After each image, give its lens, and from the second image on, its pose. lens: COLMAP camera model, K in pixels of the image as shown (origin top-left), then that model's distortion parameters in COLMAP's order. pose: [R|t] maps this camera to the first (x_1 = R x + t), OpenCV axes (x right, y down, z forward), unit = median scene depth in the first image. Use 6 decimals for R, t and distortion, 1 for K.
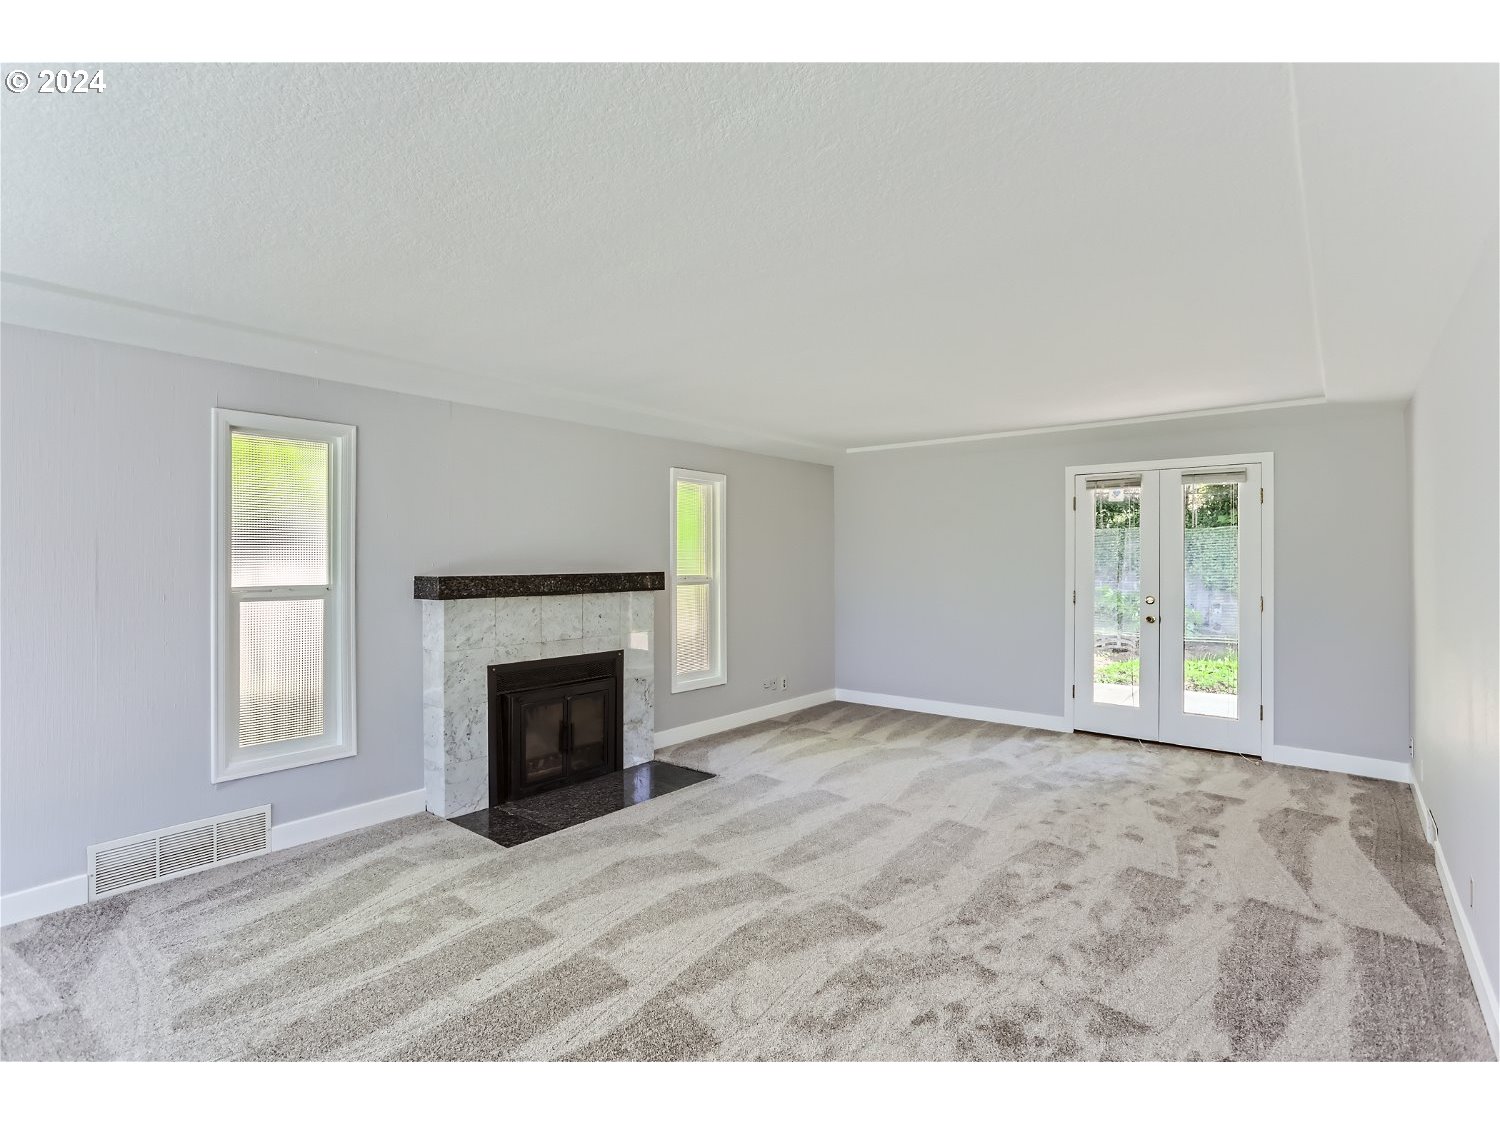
lens RADIAL K [[725.0, 0, 757.3], [0, 725.0, 560.7], [0, 0, 1]] dist [-0.031183, 0.011793]
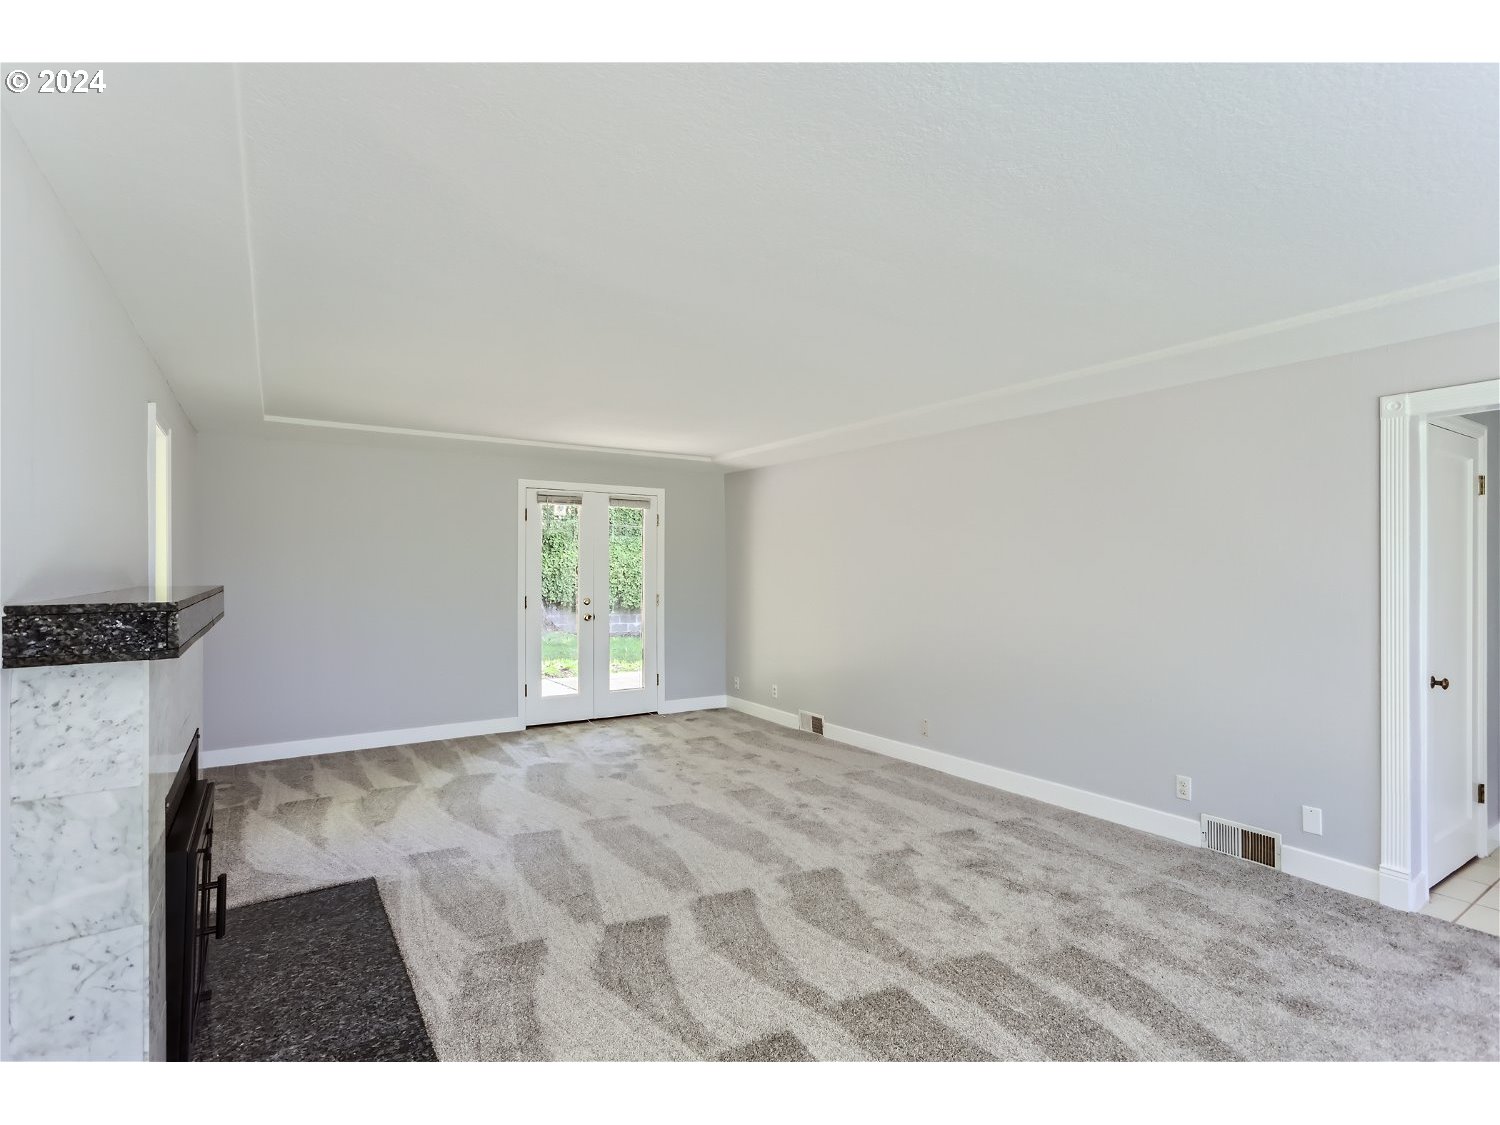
lens RADIAL K [[725.0, 0, 757.3], [0, 725.0, 560.7], [0, 0, 1]] dist [-0.031183, 0.011793]
pose [[0.291484, 0.012400, 0.956495, -0.678364], [0.003049, 0.999899, -0.013892, 0.007813], [-0.956571, 0.006965, 0.291416, 0.507087]]
